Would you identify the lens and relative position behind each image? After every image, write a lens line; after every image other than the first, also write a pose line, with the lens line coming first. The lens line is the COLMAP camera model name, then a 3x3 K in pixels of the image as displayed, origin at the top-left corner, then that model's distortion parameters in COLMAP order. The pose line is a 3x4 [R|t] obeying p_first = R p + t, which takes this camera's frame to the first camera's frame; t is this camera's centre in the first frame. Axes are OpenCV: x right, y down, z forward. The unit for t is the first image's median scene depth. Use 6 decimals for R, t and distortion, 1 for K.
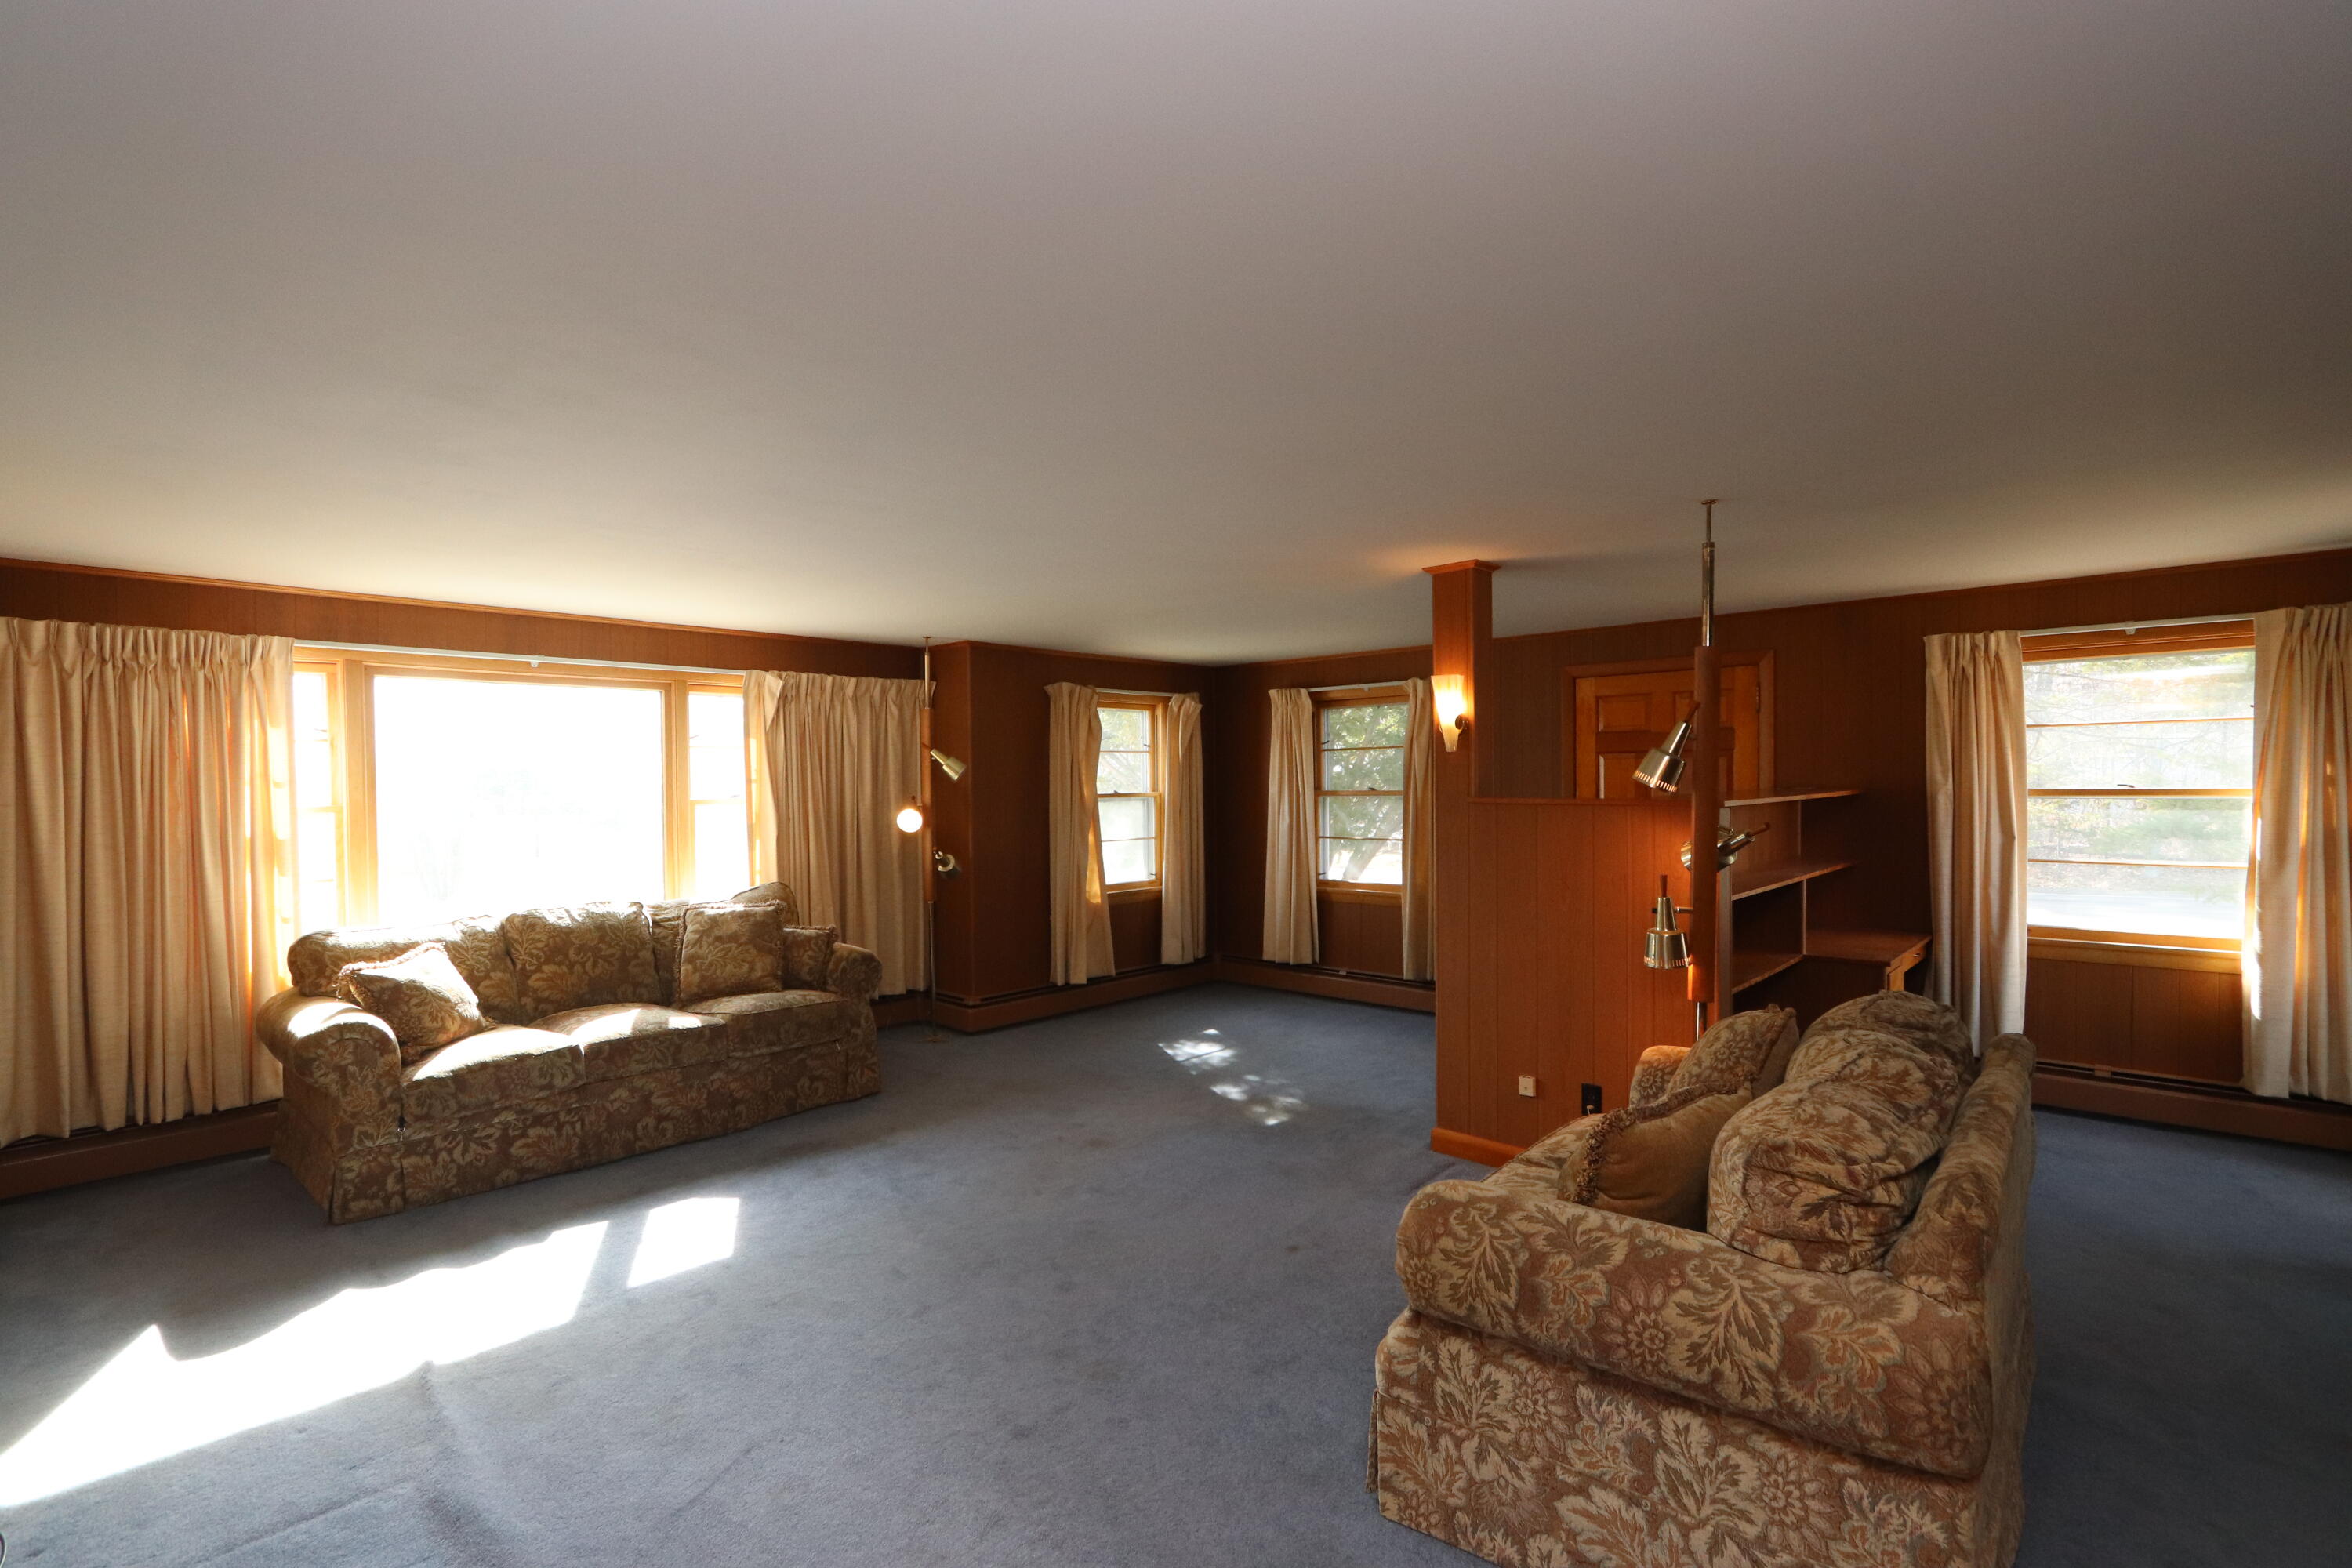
lens RADIAL K [[1086.1, 0, 1147.9], [0, 1086.1, 795.4], [0, 0, 1]] dist [-0.017826, 0.003781]
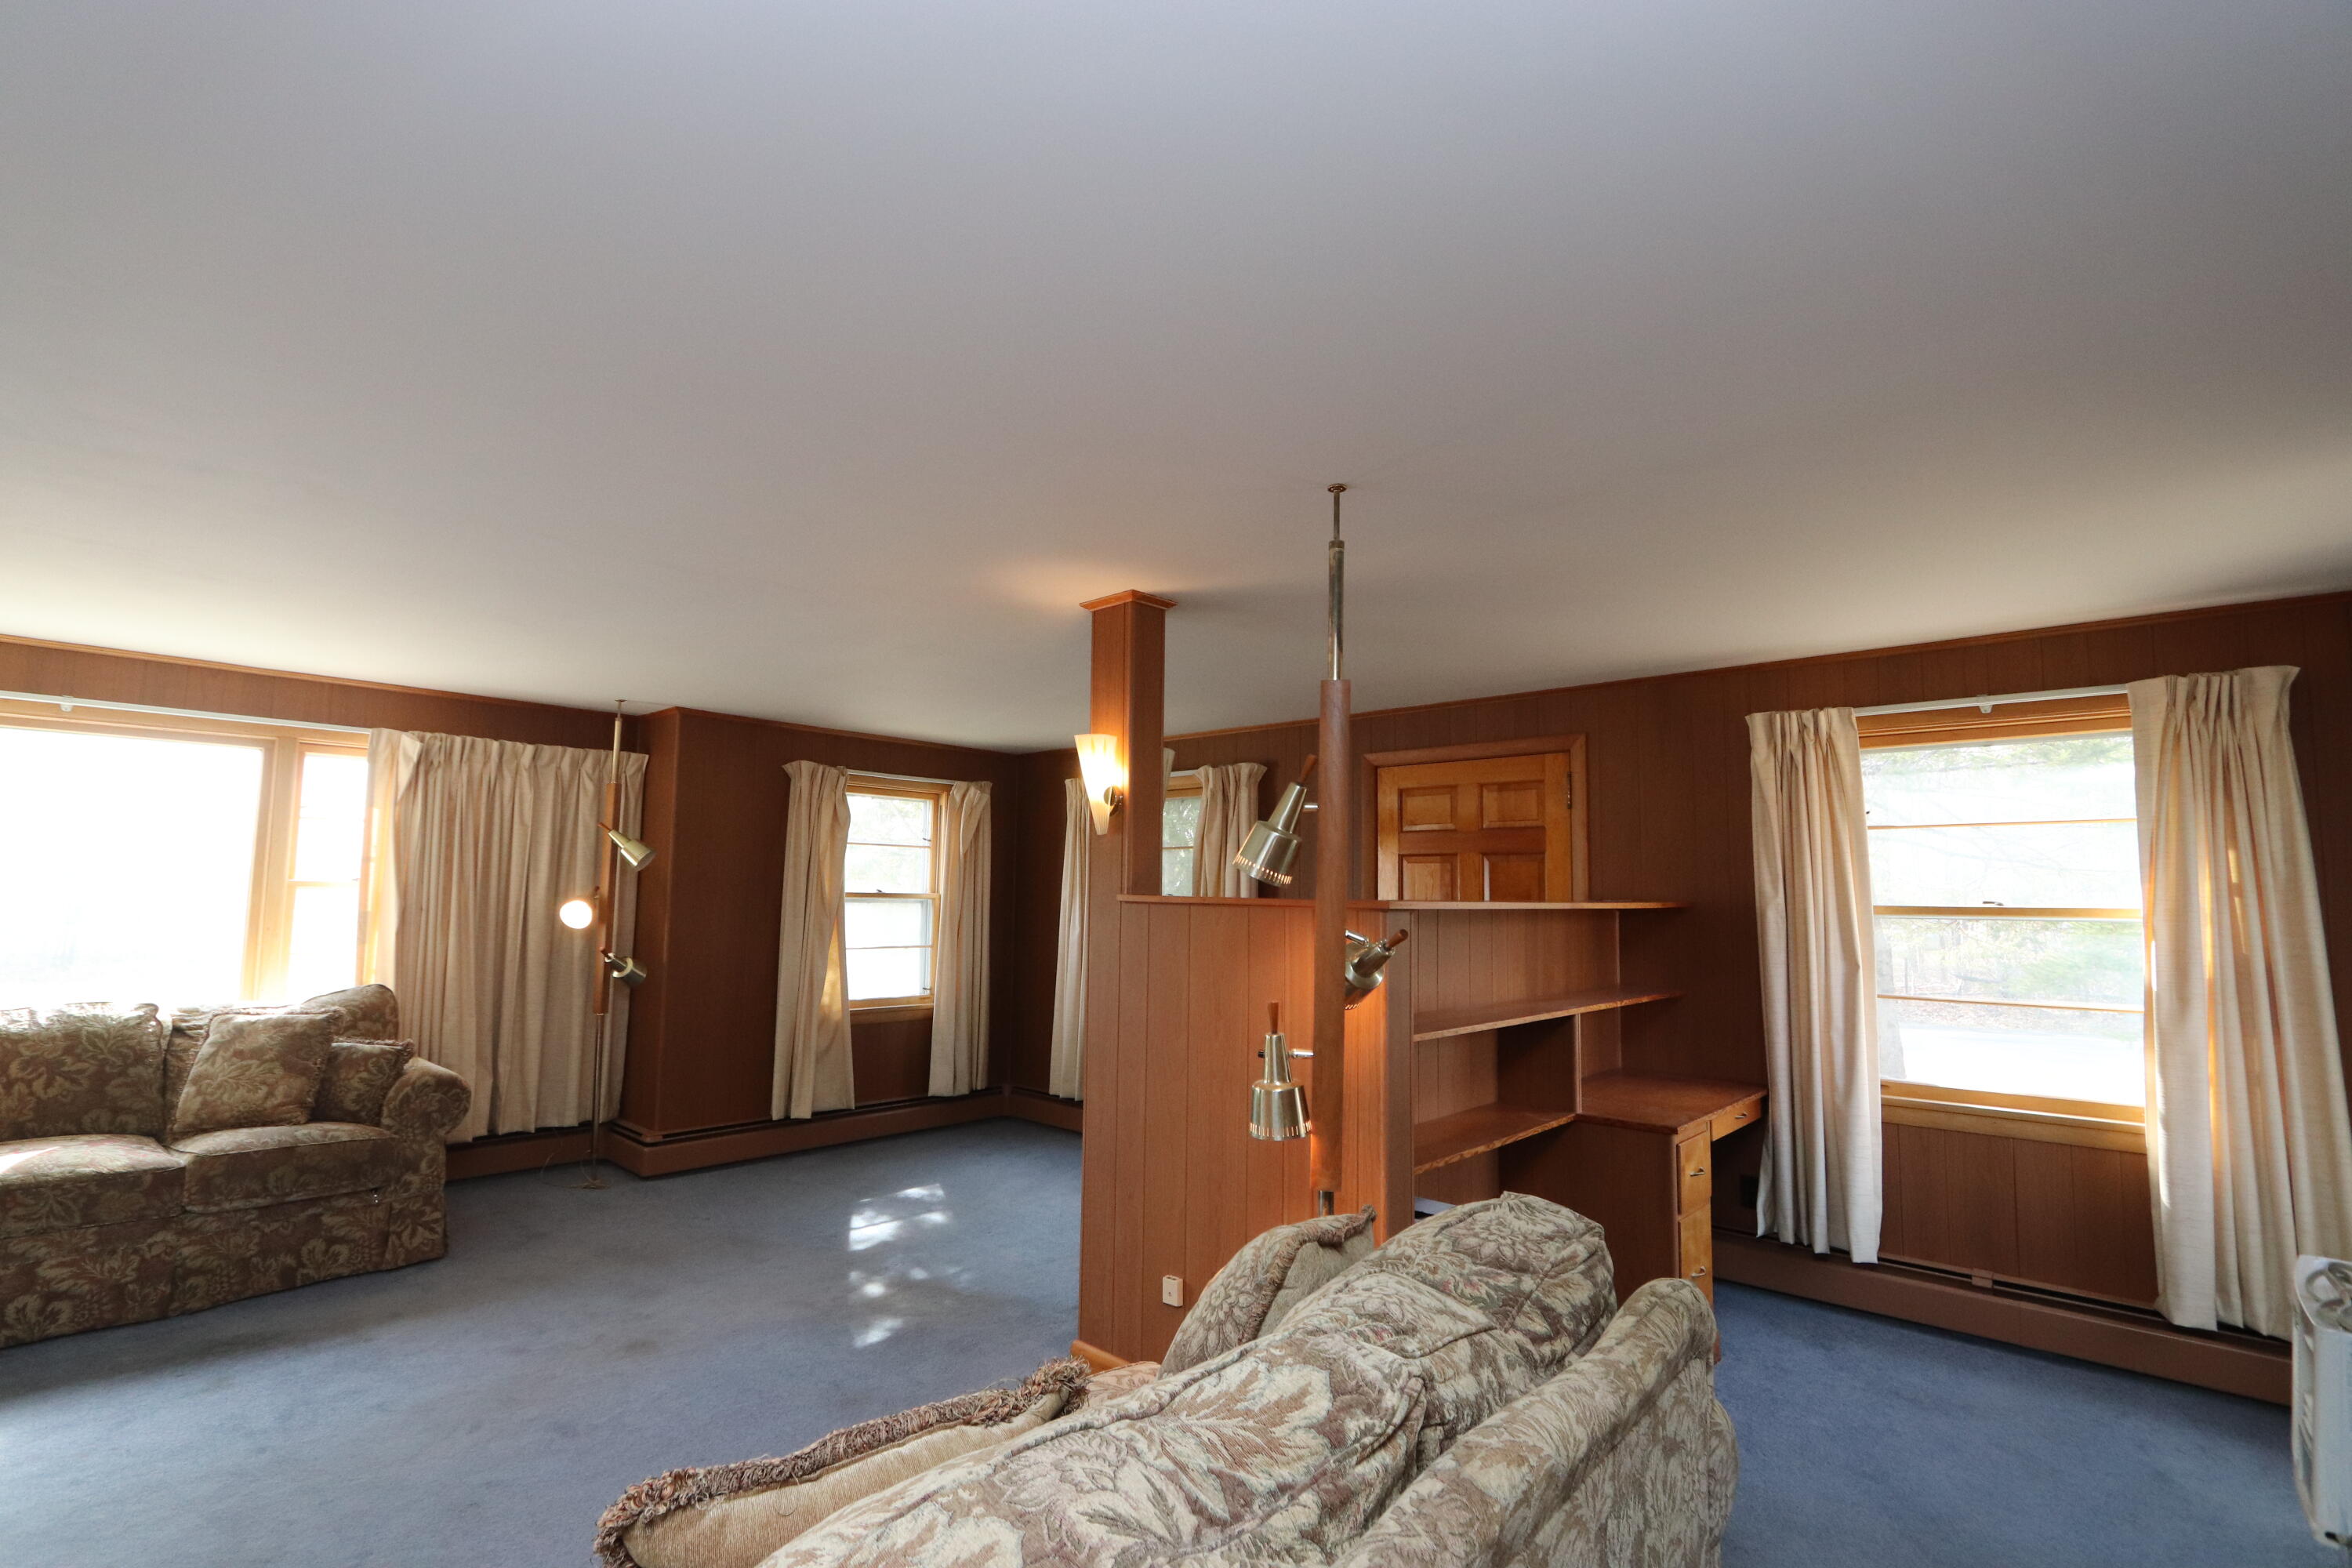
lens RADIAL K [[1086.1, 0, 1150.9], [0, 1086.1, 796.7], [0, 0, 1]] dist [-0.017826, 0.003781]
pose [[0.999624, 0.026453, 0.007272, 0.268543], [-0.025530, 0.993997, -0.106386, 0.012501], [-0.010043, 0.106160, 0.994298, 0.199079]]
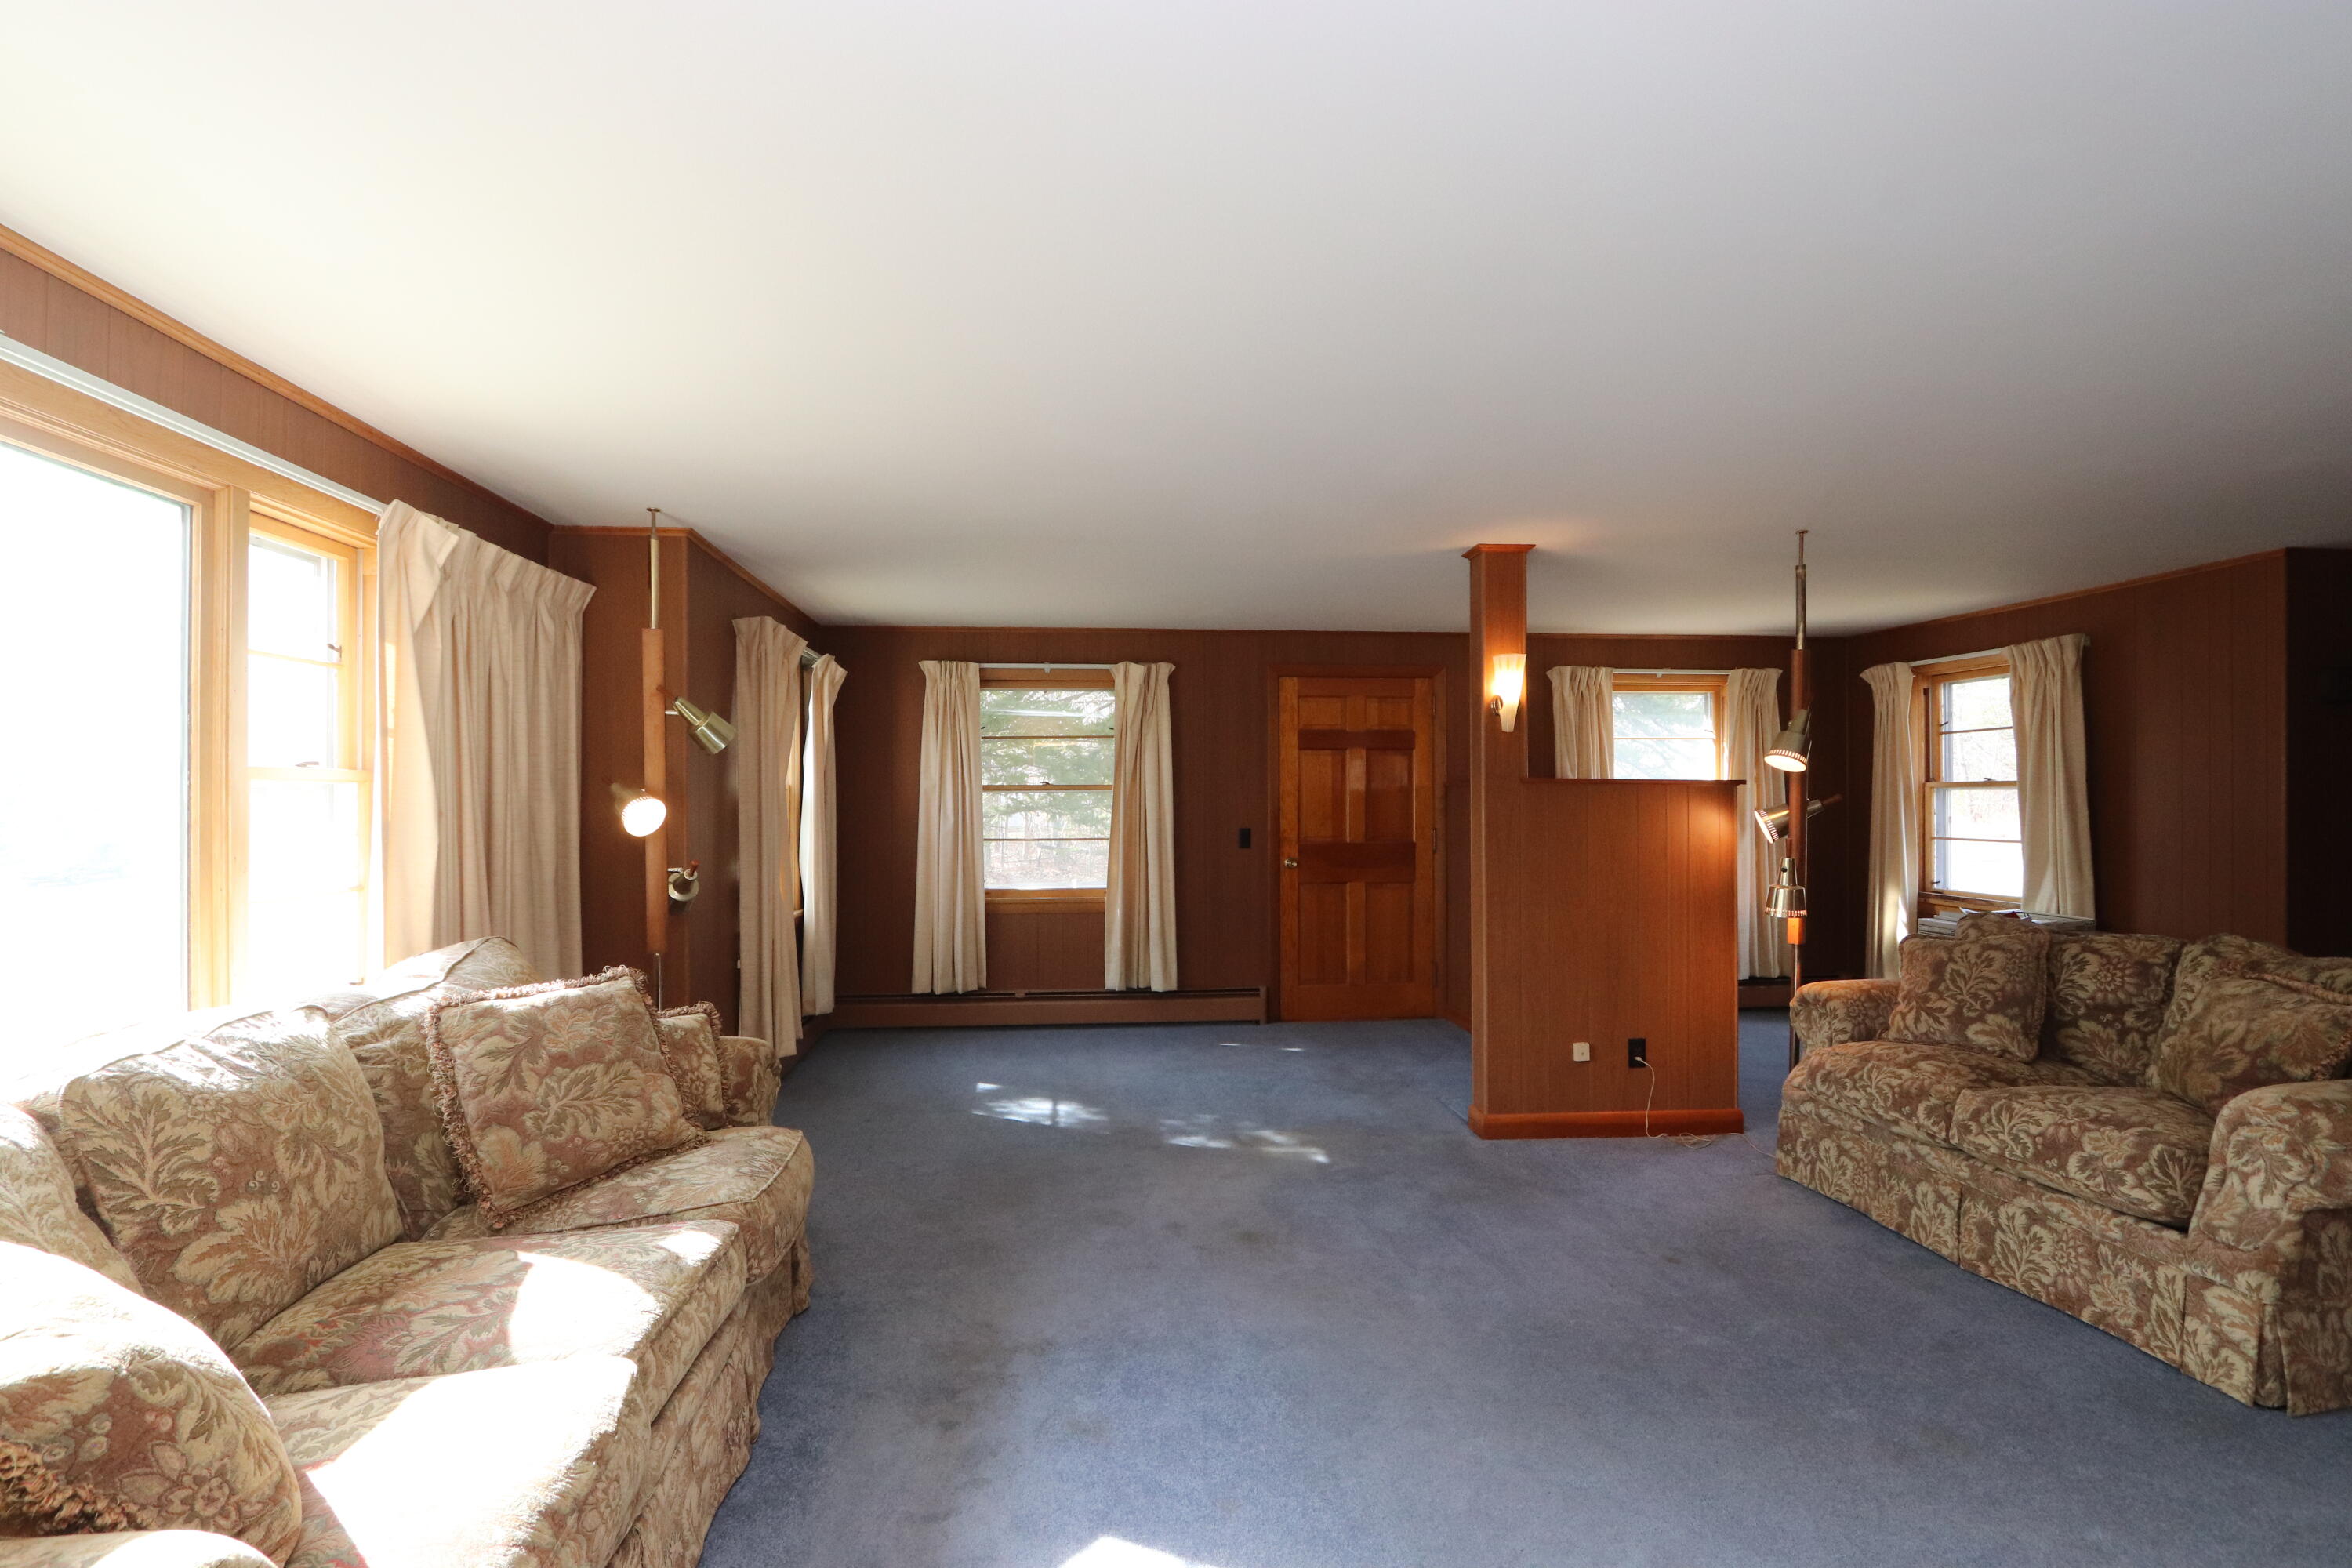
lens RADIAL K [[1086.1, 0, 1147.6], [0, 1086.1, 793.7], [0, 0, 1]] dist [-0.017826, 0.003781]
pose [[0.656501, 0.010849, 0.754247, -0.600546], [0.005915, 0.999792, -0.019530, 0.029695], [-0.754302, 0.017283, 0.656300, 0.520831]]
